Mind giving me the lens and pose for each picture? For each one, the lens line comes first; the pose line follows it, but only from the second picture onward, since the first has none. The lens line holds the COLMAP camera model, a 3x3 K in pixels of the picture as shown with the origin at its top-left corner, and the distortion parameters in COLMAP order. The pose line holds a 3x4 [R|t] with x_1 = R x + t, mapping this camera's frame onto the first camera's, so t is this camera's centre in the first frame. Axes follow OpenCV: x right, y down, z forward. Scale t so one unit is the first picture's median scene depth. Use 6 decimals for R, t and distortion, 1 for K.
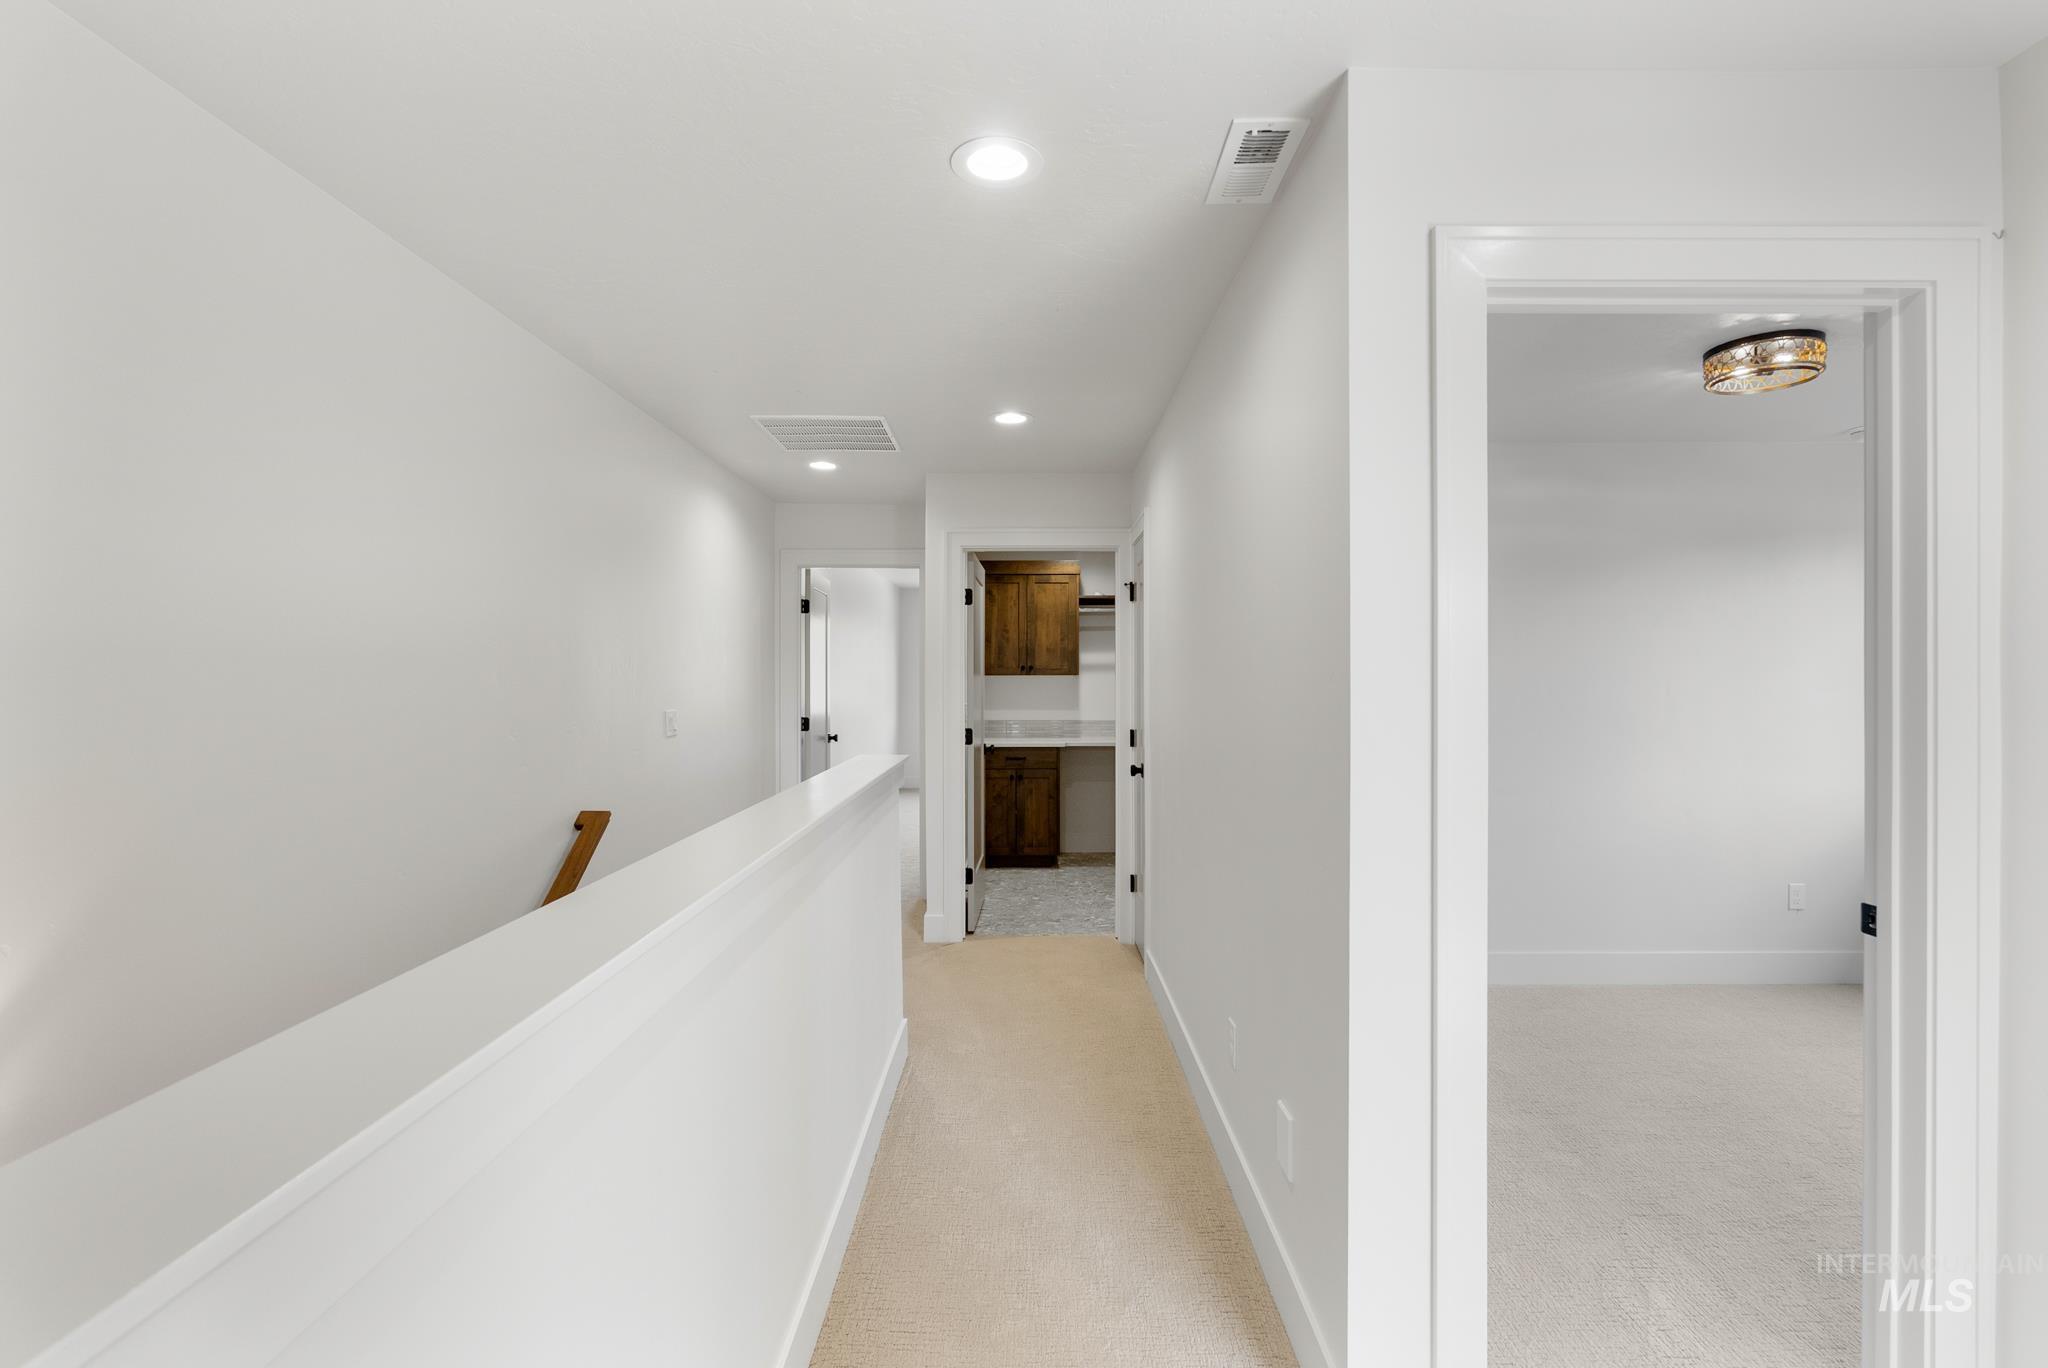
lens RADIAL K [[911.5, 0, 1025.2], [0, 911.5, 674.8], [0, 0, 1]] dist [-0.001040, -0.000004]
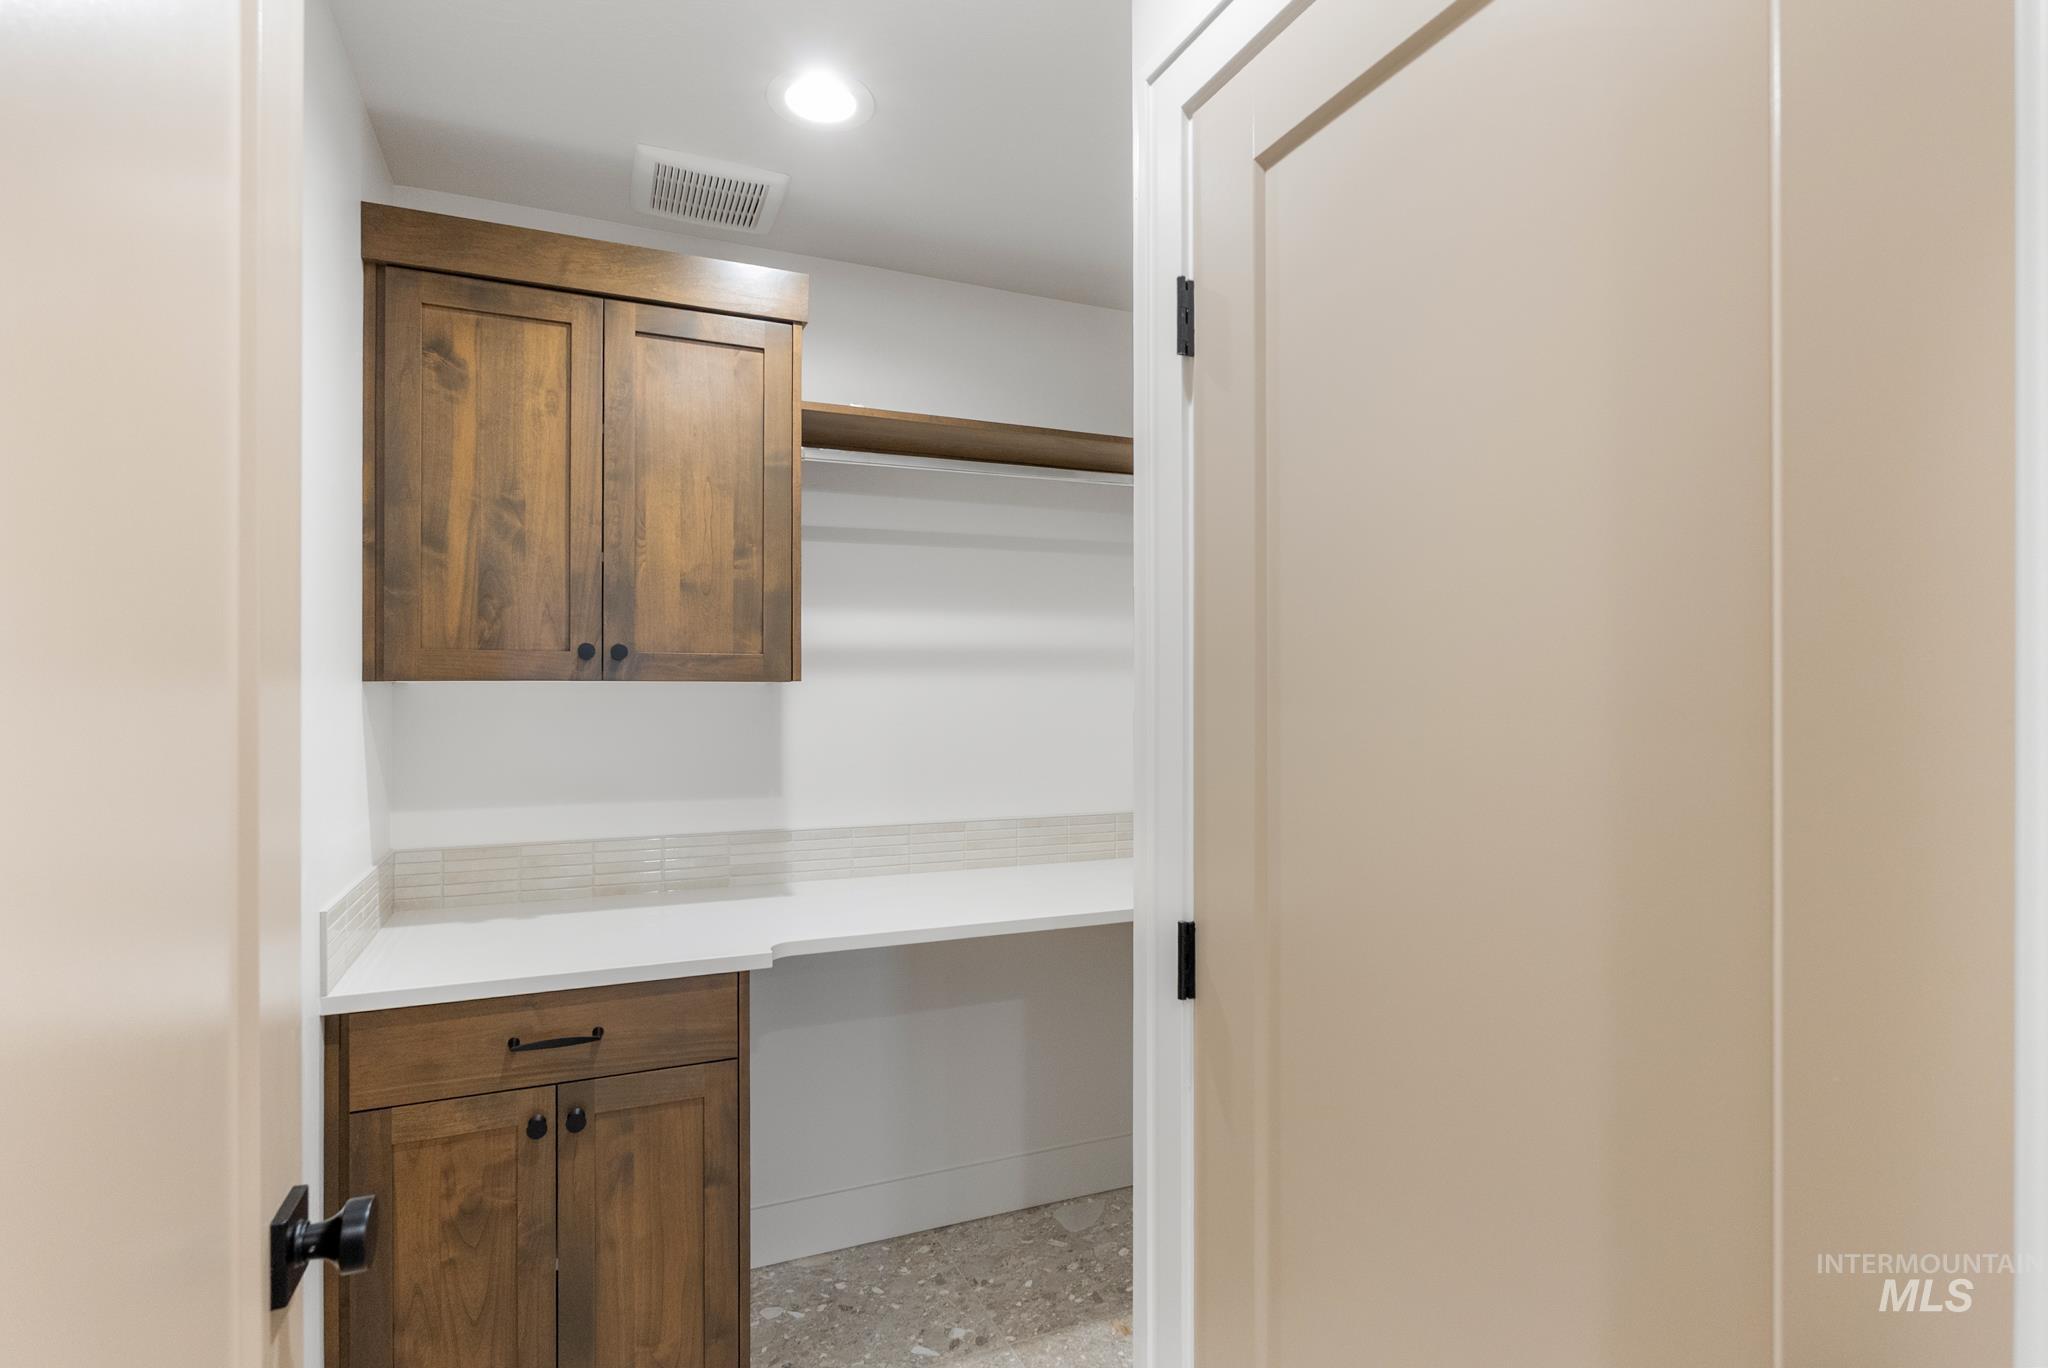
lens RADIAL K [[1011.7, 0, 1016.1], [0, 1011.7, 693.5], [0, 0, 1]] dist [-0.019432, -0.000095]
pose [[0.918605, -0.000010, 0.395177, -0.003227], [0.001807, 0.999990, -0.004174, 0.005316], [-0.395173, 0.004548, 0.918595, 0.689935]]
